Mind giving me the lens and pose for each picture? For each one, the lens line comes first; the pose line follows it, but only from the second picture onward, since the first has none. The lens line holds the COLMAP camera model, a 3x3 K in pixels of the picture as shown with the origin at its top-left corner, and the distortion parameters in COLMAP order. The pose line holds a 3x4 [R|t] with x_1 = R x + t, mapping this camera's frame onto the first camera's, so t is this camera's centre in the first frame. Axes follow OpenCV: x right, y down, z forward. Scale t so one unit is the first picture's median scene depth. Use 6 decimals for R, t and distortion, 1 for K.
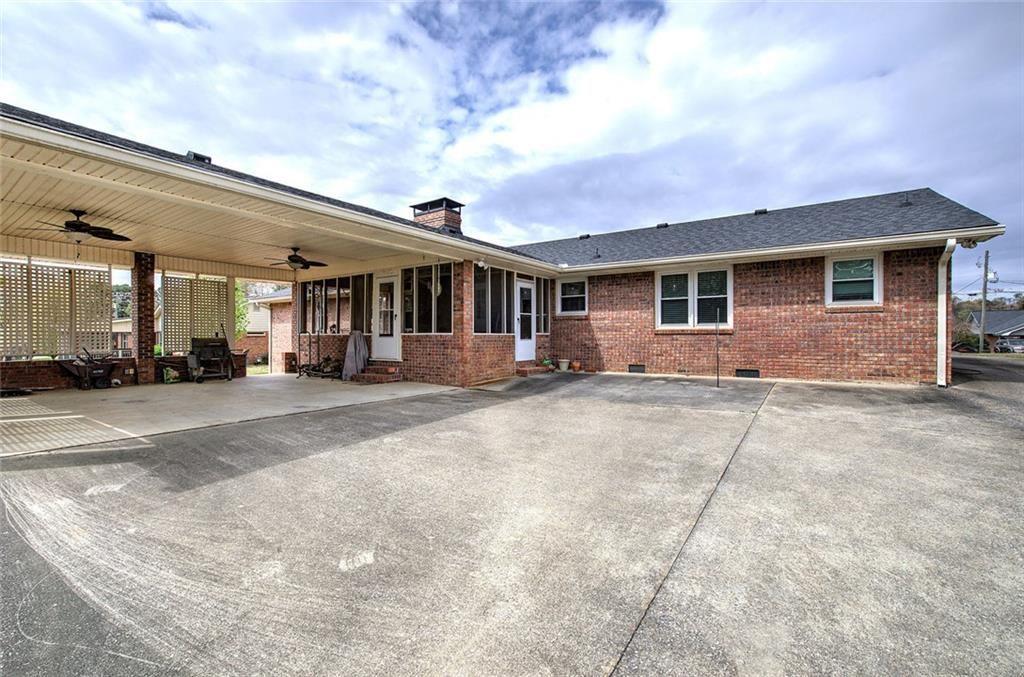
lens RADIAL K [[435.9, 0, 510.0], [0, 435.9, 335.8], [0, 0, 1]] dist [-0.001153, 0.000569]
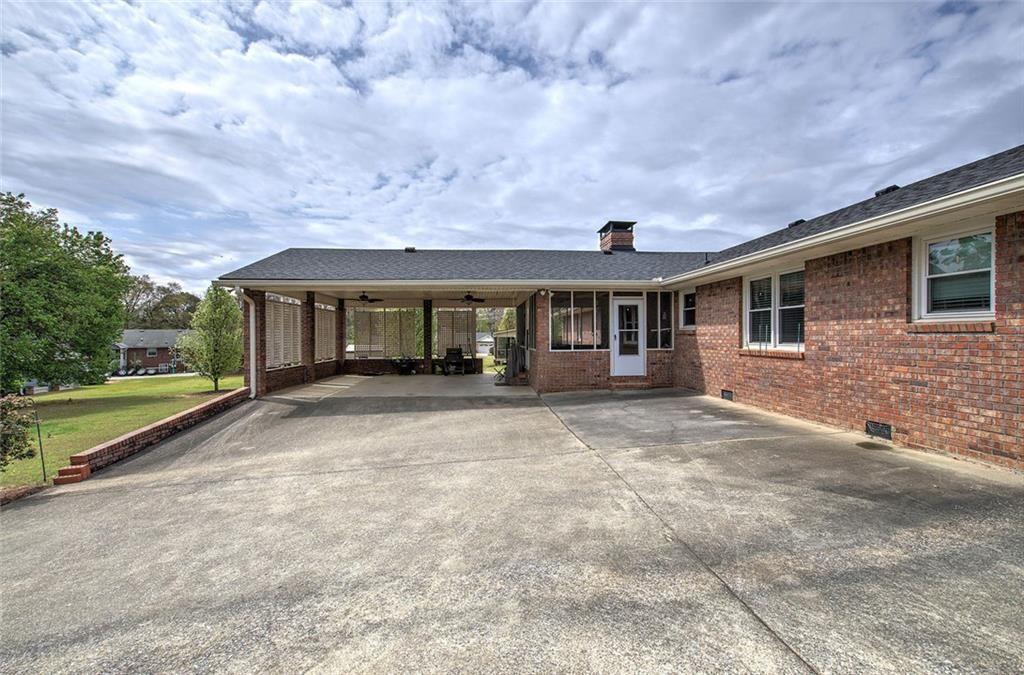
lens RADIAL K [[435.9, 0, 510.0], [0, 435.9, 334.8], [0, 0, 1]] dist [-0.001153, 0.000569]
pose [[0.614307, -0.004028, -0.789057, 0.743526], [0.005588, 0.999984, -0.000754, -0.044689], [0.789047, -0.003946, 0.614320, 0.173388]]
